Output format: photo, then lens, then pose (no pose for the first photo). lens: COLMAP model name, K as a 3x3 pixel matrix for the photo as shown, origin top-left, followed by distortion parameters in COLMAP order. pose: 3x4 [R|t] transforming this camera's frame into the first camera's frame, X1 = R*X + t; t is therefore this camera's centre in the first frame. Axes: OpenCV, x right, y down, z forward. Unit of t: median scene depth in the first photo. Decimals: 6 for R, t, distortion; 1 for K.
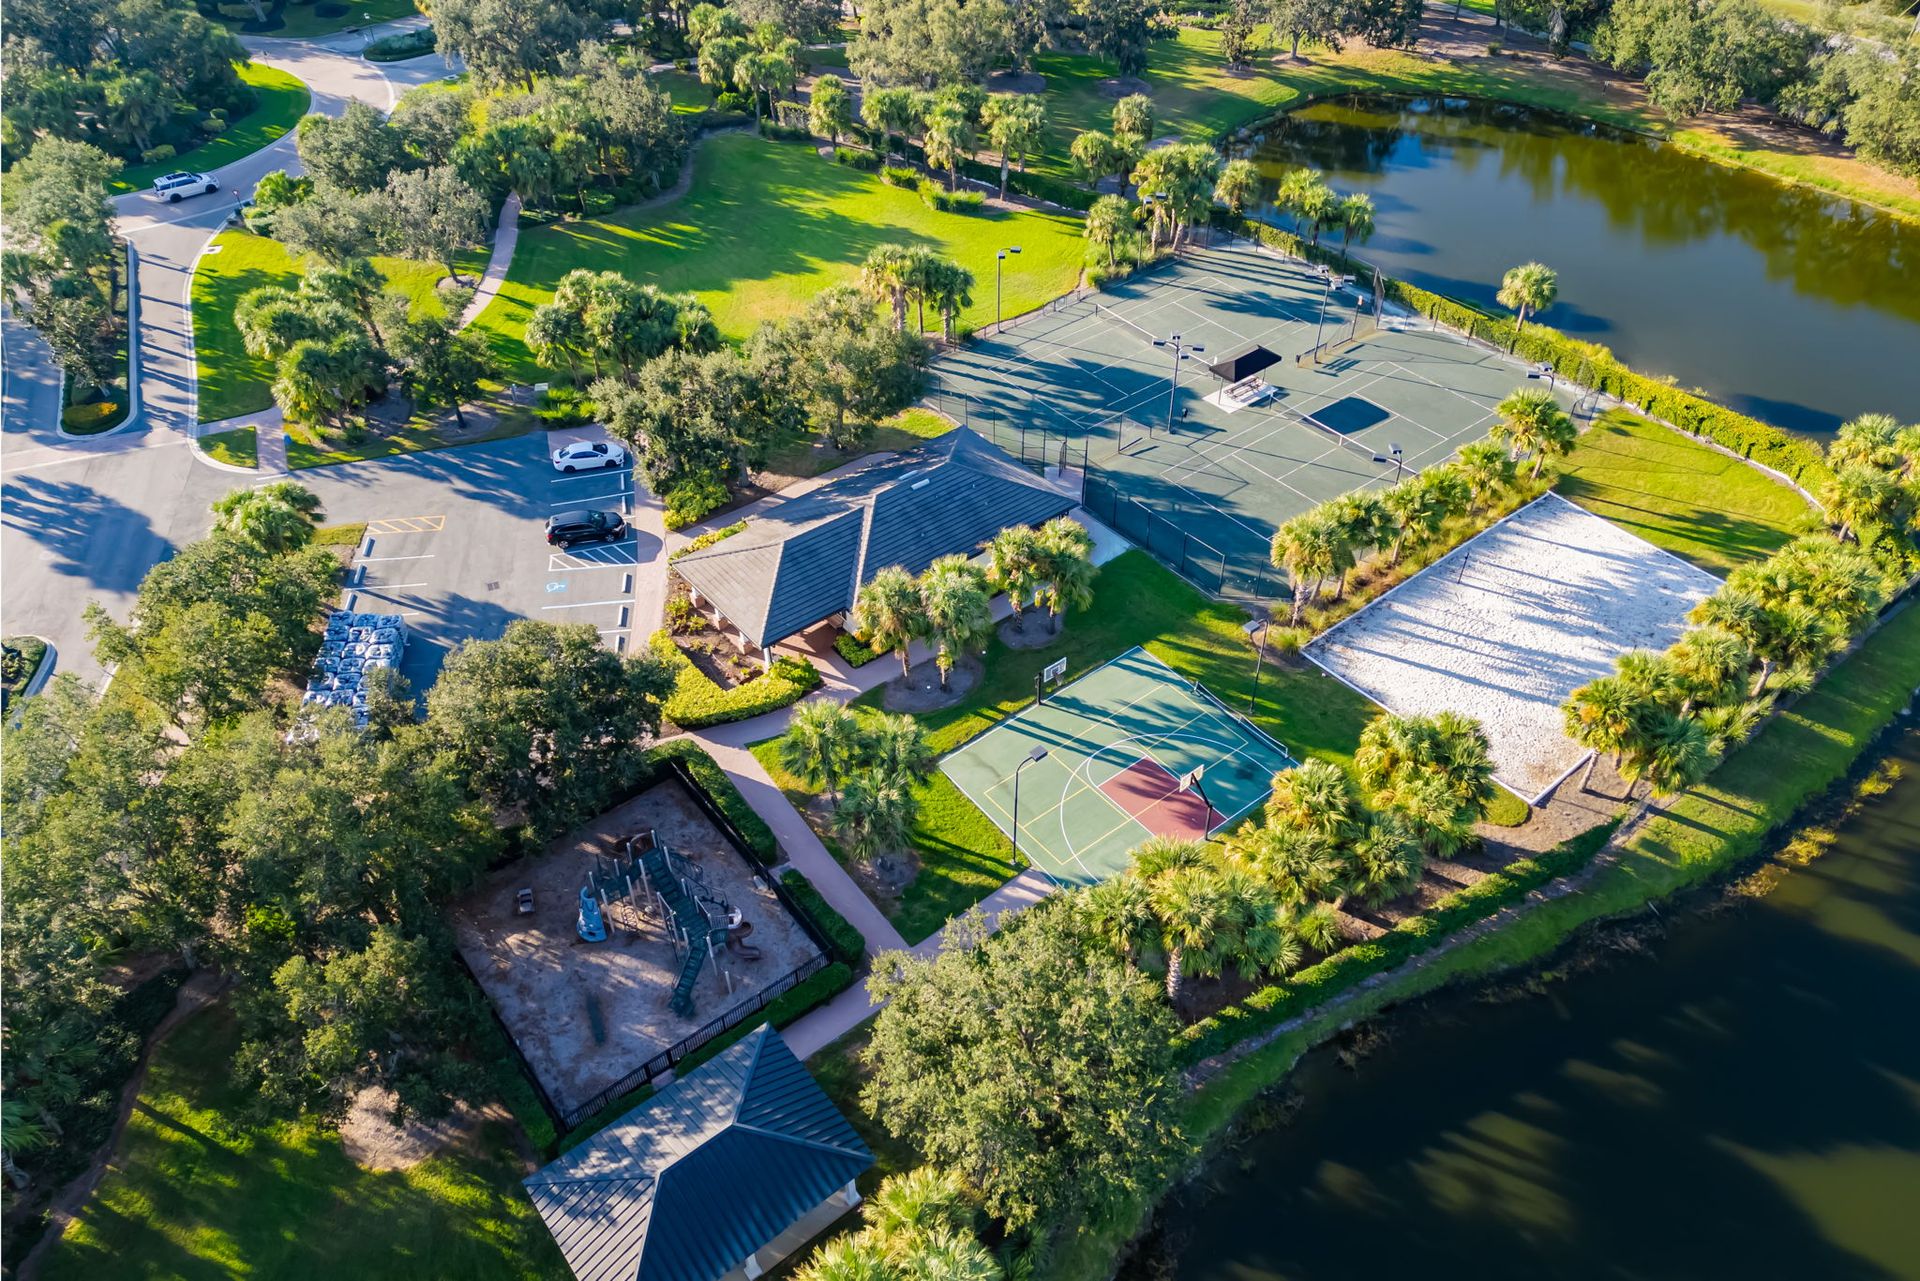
lens RADIAL K [[1374.5, 0, 966.9], [0, 1374.5, 653.3], [0, 0, 1]] dist [0.089164, -0.071384]
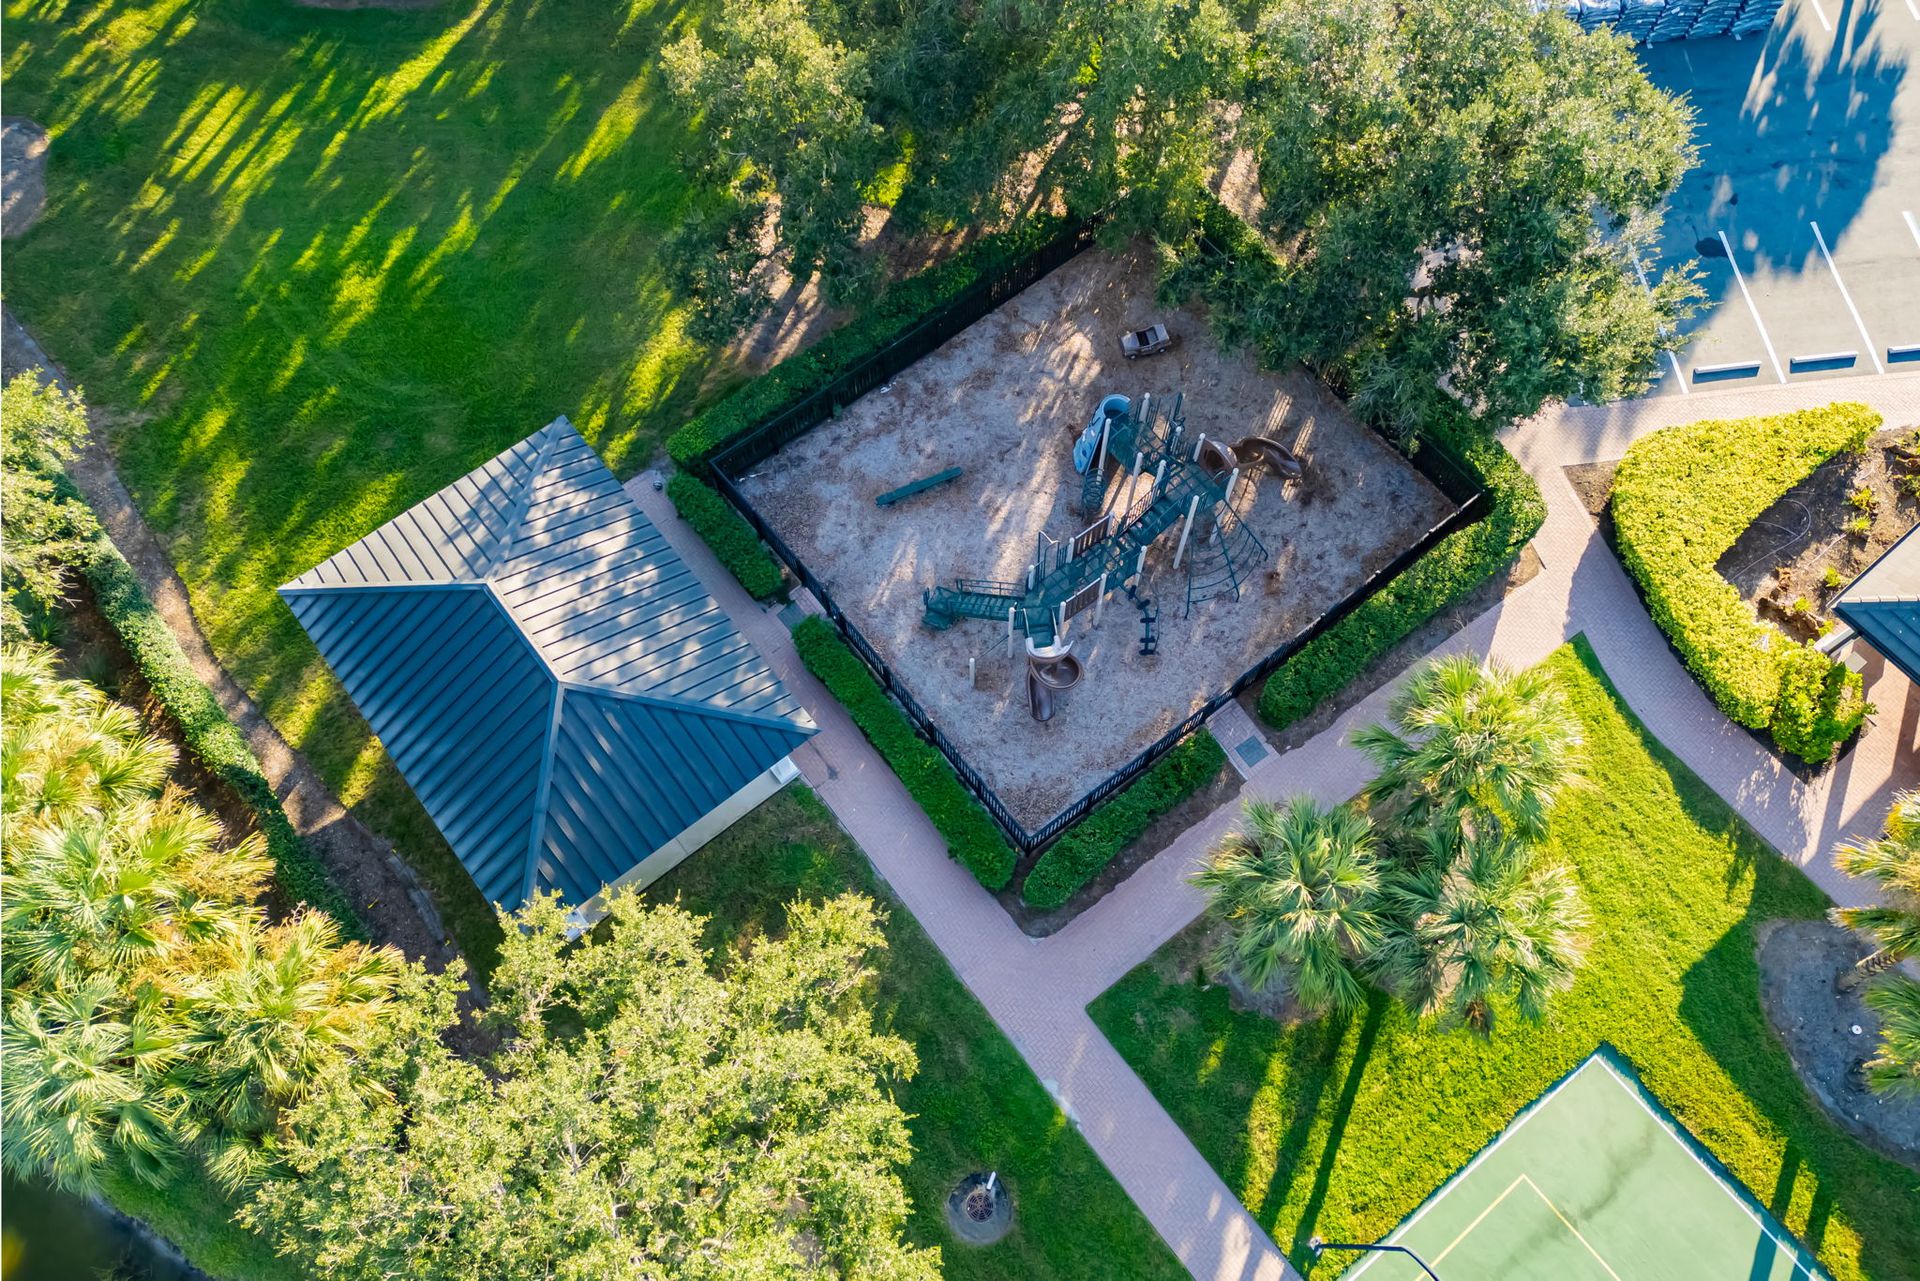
lens RADIAL K [[1374.5, 0, 966.9], [0, 1374.5, 653.3], [0, 0, 1]] dist [0.089164, -0.071384]
pose [[0.000814, 0.920144, -0.391580, 0.031732], [-0.660307, 0.294570, 0.690813, -0.121195], [0.750995, 0.258001, 0.607817, 0.542346]]
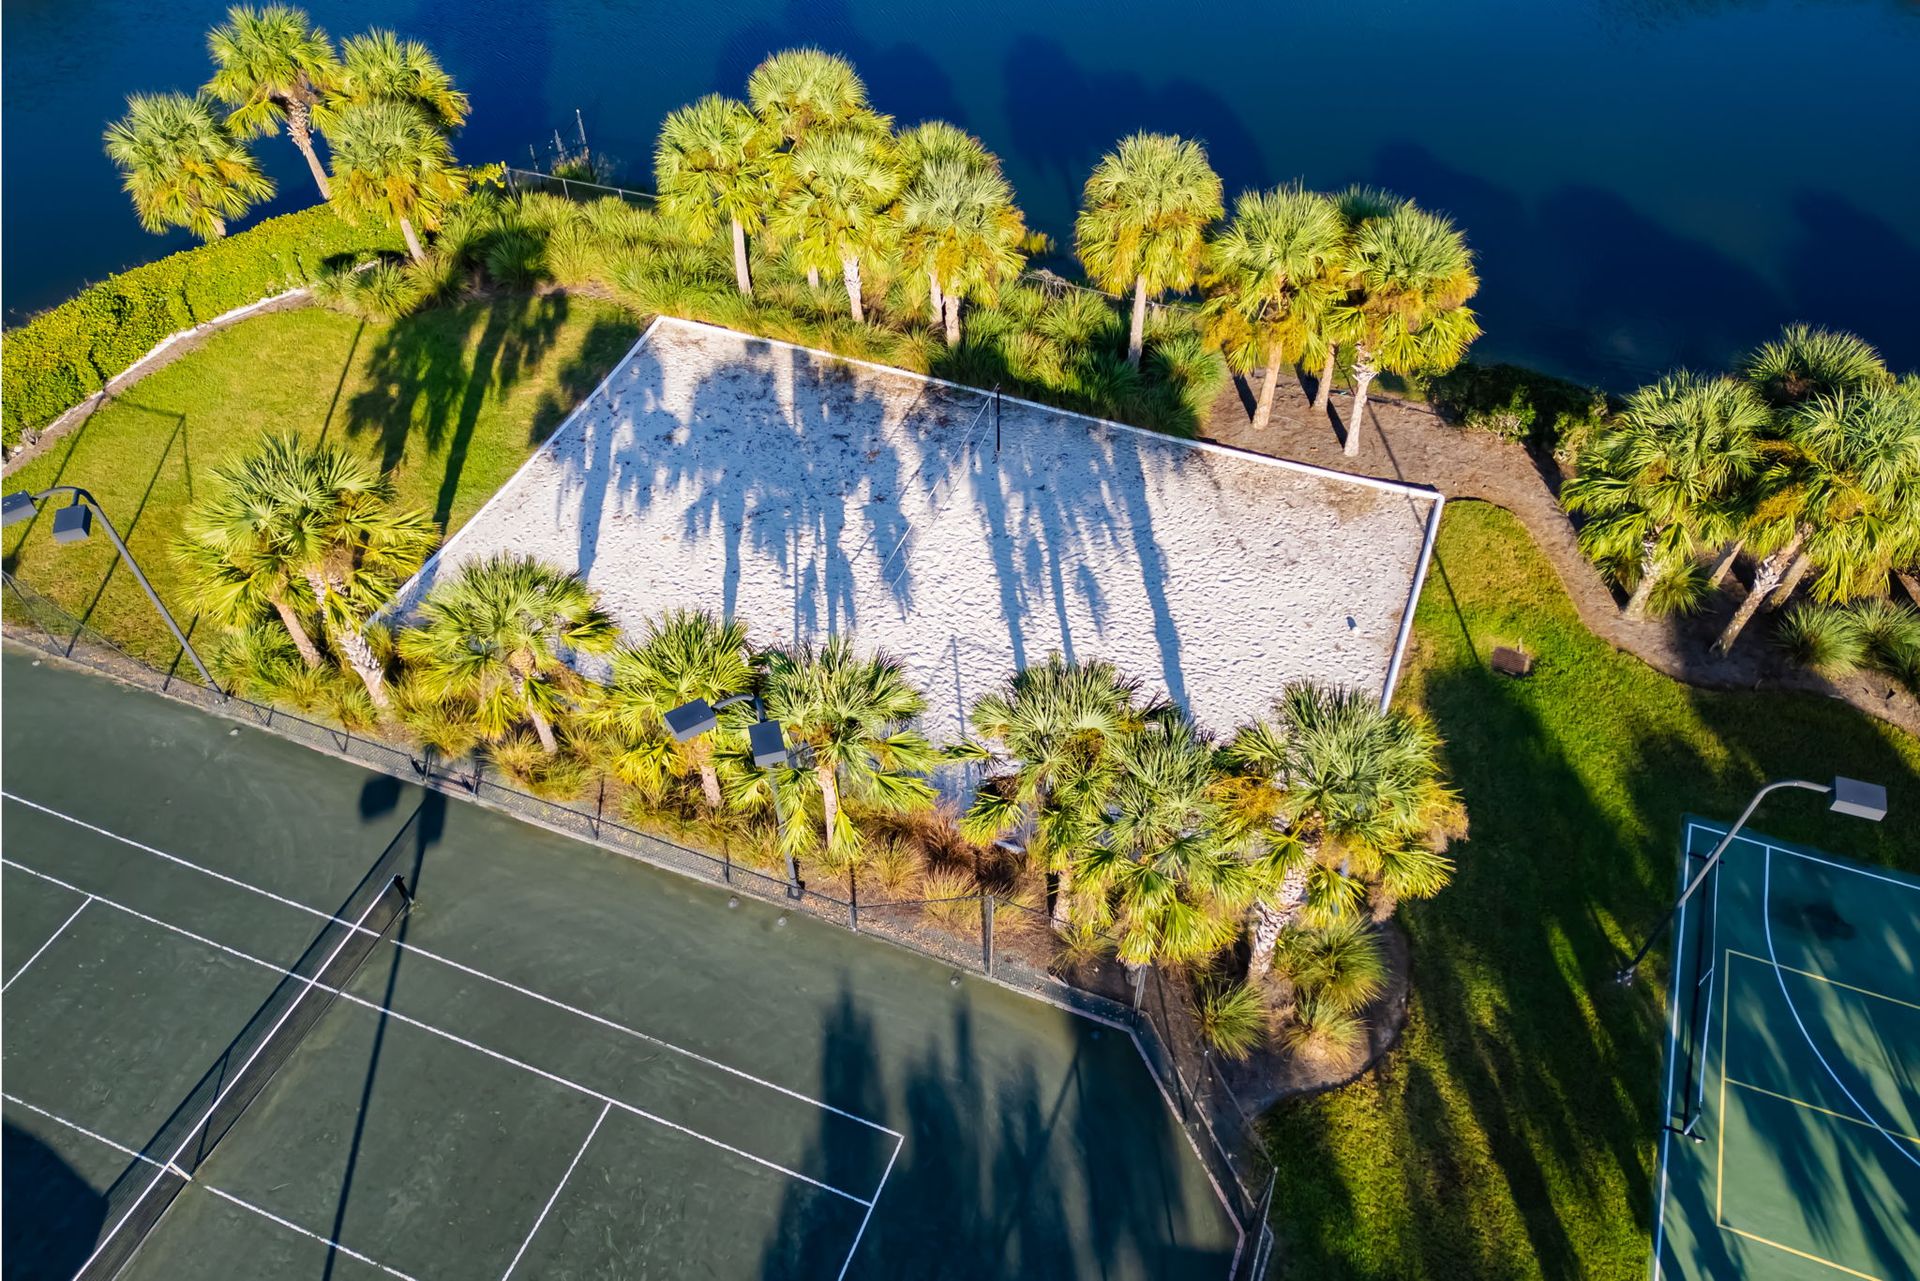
lens RADIAL K [[1334.3, 0, 968.1], [0, 1334.3, 682.7], [0, 0, 1]] dist [0.039803, -0.024819]
pose [[-0.496351, -0.652522, 0.572583, 0.139573], [0.577469, 0.244307, 0.779002, -0.364658], [-0.648201, 0.717307, 0.255550, 0.969737]]
